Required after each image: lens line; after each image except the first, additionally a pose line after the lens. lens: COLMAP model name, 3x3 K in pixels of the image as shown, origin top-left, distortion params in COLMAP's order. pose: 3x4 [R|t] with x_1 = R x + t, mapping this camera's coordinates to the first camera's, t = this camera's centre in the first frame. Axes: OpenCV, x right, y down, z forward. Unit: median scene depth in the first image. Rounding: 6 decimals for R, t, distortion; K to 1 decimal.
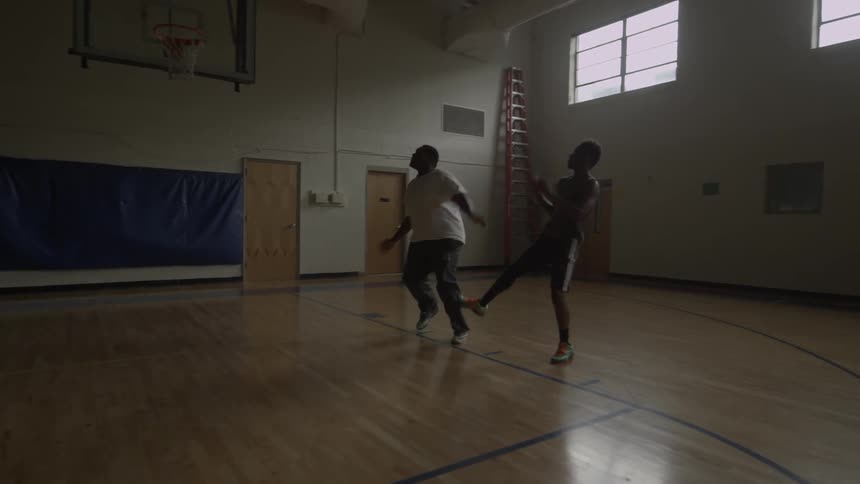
lens RADIAL K [[510.3, 0, 425.1], [0, 510.3, 248.1], [0, 0, 1]] dist [-0.020407, 0.006166]
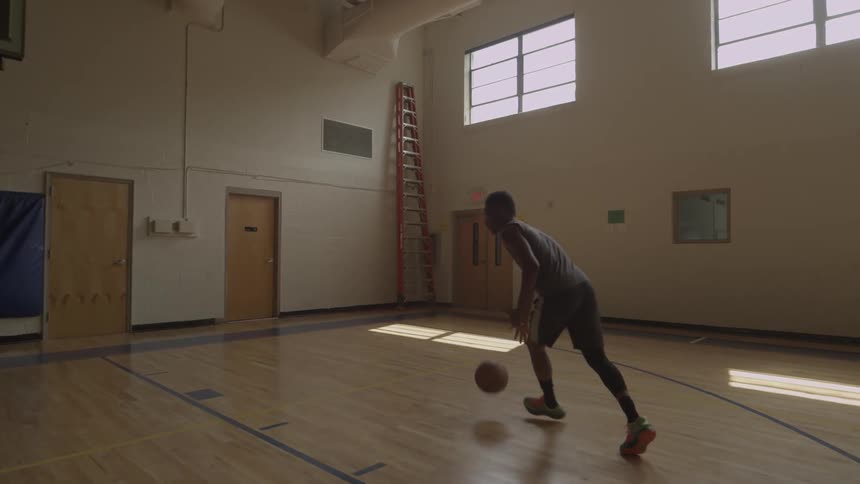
lens RADIAL K [[510.3, 0, 426.4], [0, 510.3, 247.3], [0, 0, 1]] dist [-0.020407, 0.006166]
pose [[0.978975, -0.007749, 0.203833, 0.030971], [0.020001, 0.998109, -0.058119, -0.012153], [-0.202998, 0.060974, 0.977279, 0.147342]]
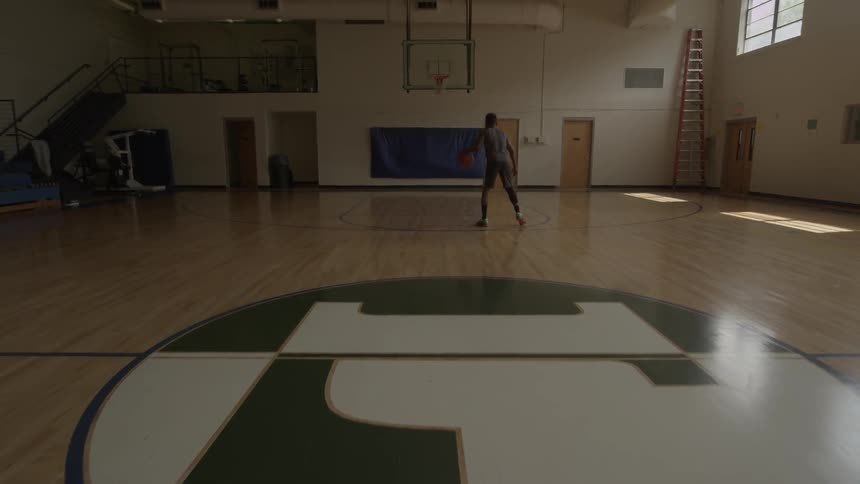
lens RADIAL K [[510.3, 0, 429.8], [0, 510.3, 242.1], [0, 0, 1]] dist [-0.020407, 0.006166]
pose [[0.825580, 0.081129, -0.558422, 0.447790], [-0.011612, 0.991844, 0.126931, 0.023789], [0.564165, -0.098308, 0.819789, -0.544976]]
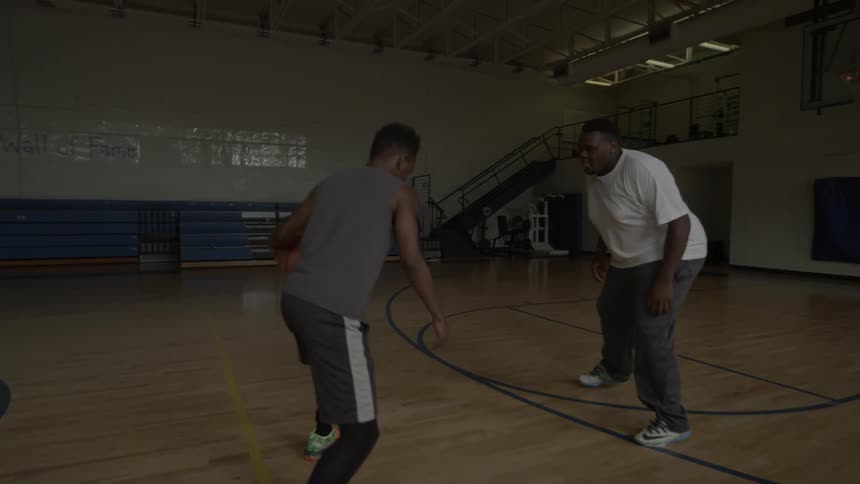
lens RADIAL K [[510.3, 0, 430.4], [0, 510.3, 247.3], [0, 0, 1]] dist [-0.020407, 0.006166]
pose [[-0.142588, 0.043493, -0.988826, 0.449098], [-0.051607, 0.997349, 0.051310, -0.006218], [0.988436, 0.058346, -0.139965, 0.081446]]
